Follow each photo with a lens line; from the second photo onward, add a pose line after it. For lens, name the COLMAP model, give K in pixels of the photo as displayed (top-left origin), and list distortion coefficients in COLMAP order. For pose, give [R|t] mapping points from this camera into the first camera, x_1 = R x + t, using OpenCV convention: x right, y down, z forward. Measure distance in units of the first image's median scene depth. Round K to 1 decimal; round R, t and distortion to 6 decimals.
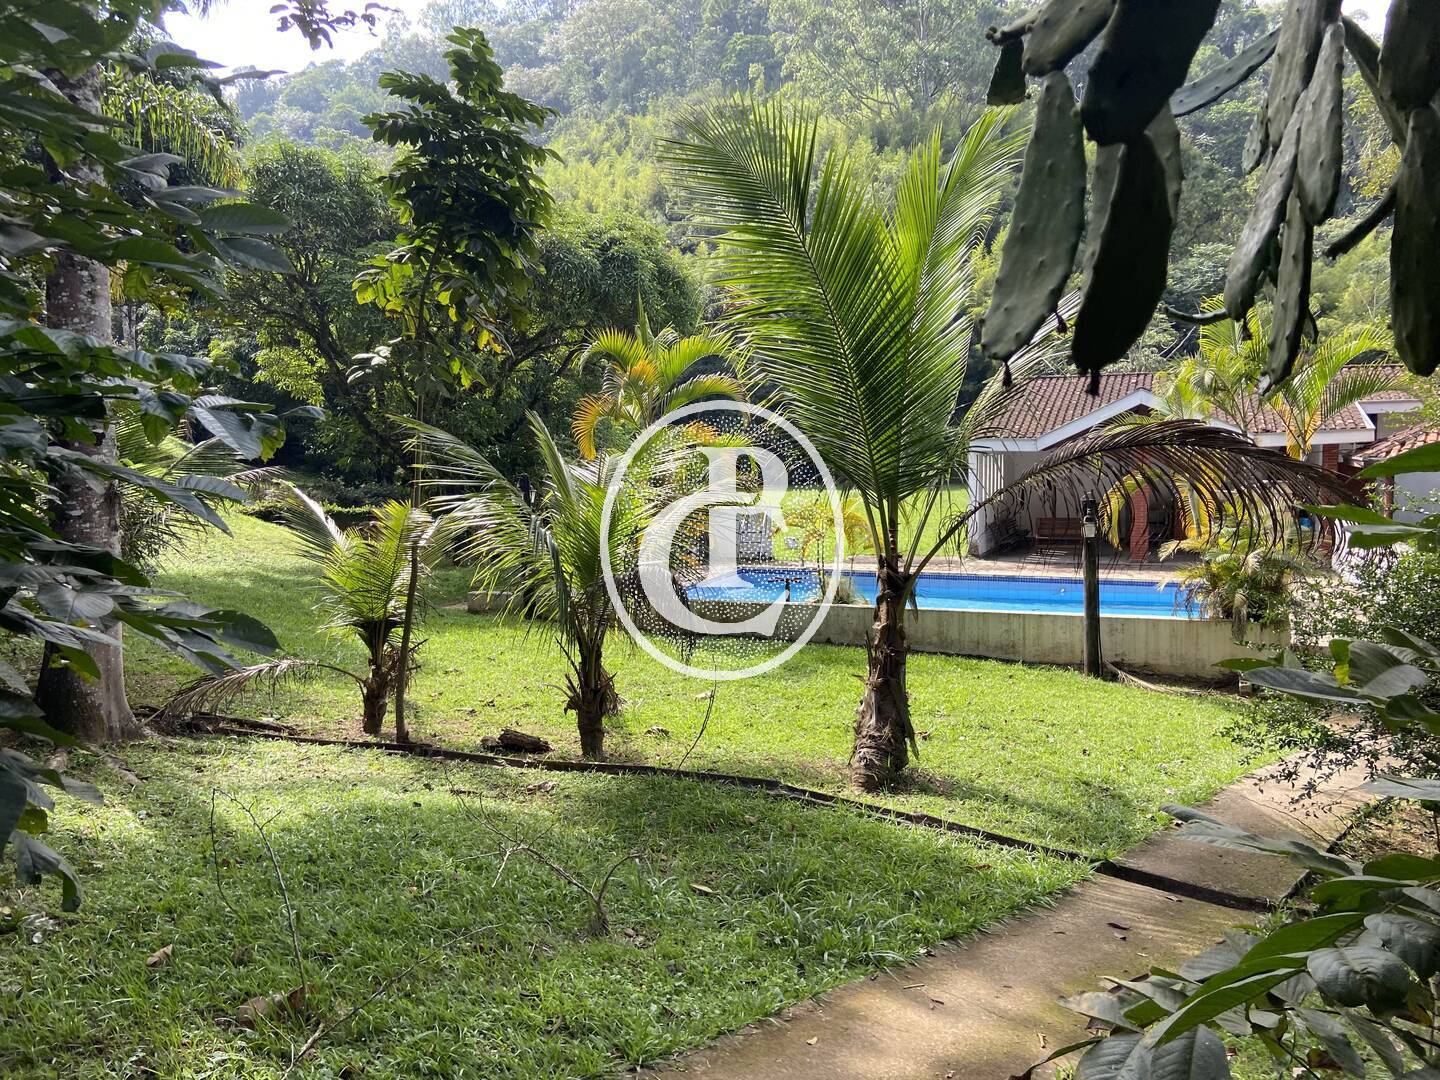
lens RADIAL K [[1097.3, 0, 737.8], [0, 1097.3, 544.2], [0, 0, 1]] dist [0.113236, -0.135306]
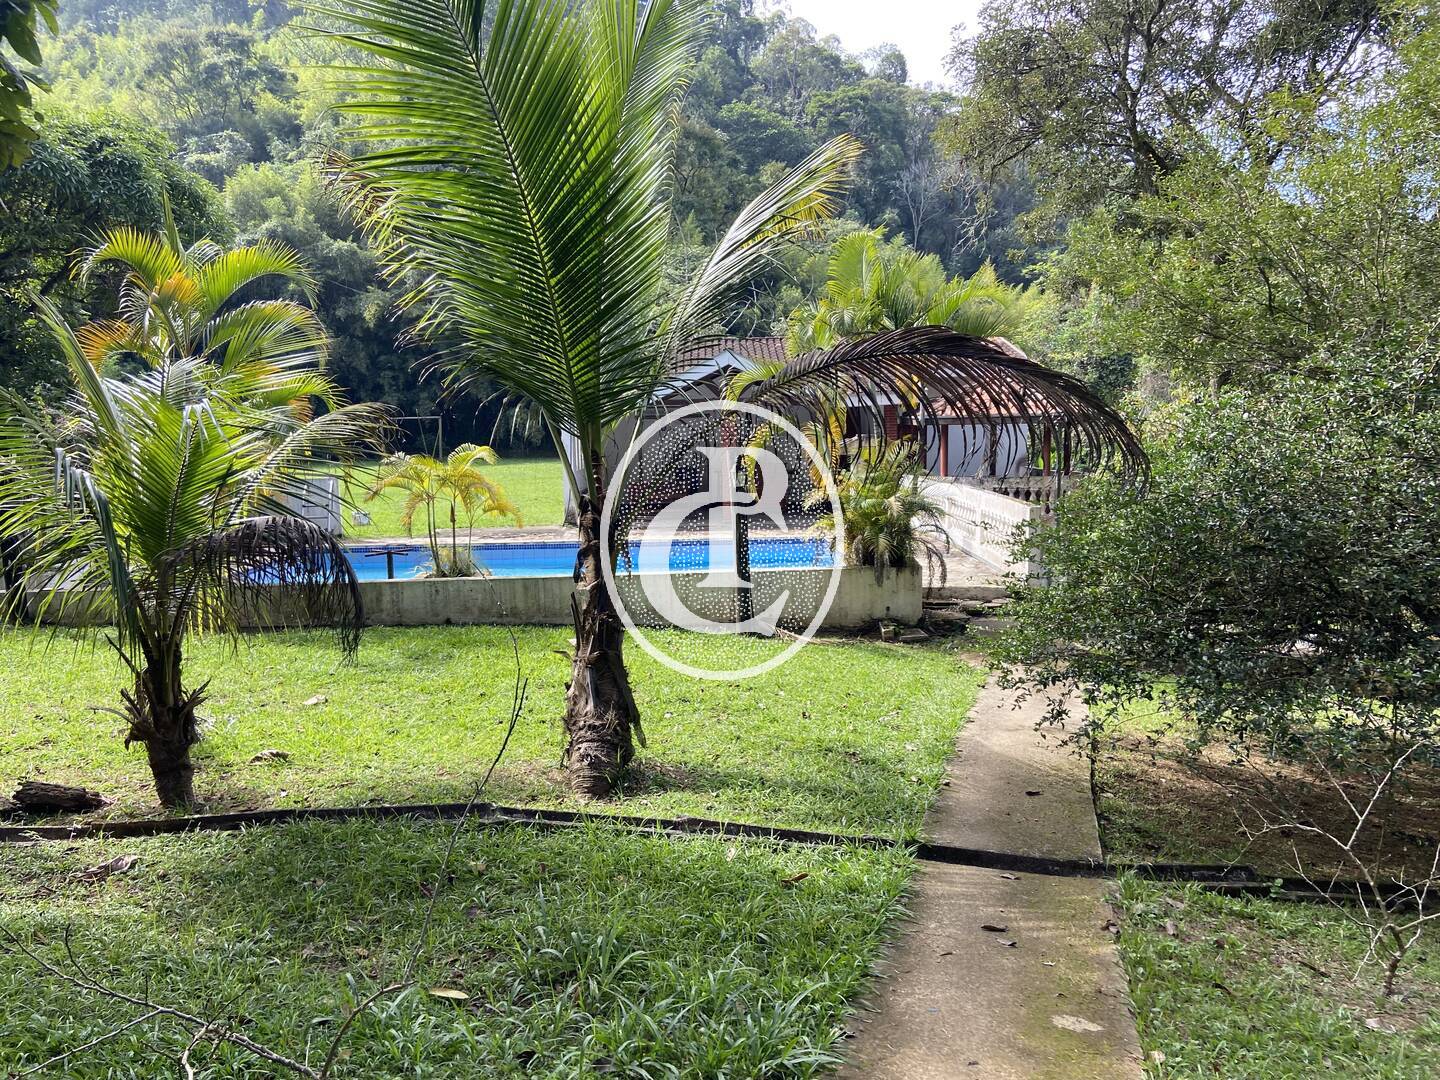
lens RADIAL K [[1097.3, 0, 737.8], [0, 1097.3, 544.2], [0, 0, 1]] dist [0.113236, -0.135306]
pose [[0.916505, -0.047611, 0.397180, -0.085072], [0.040935, 0.998842, 0.025276, 0.029239], [-0.397923, -0.006907, 0.917393, 0.237909]]
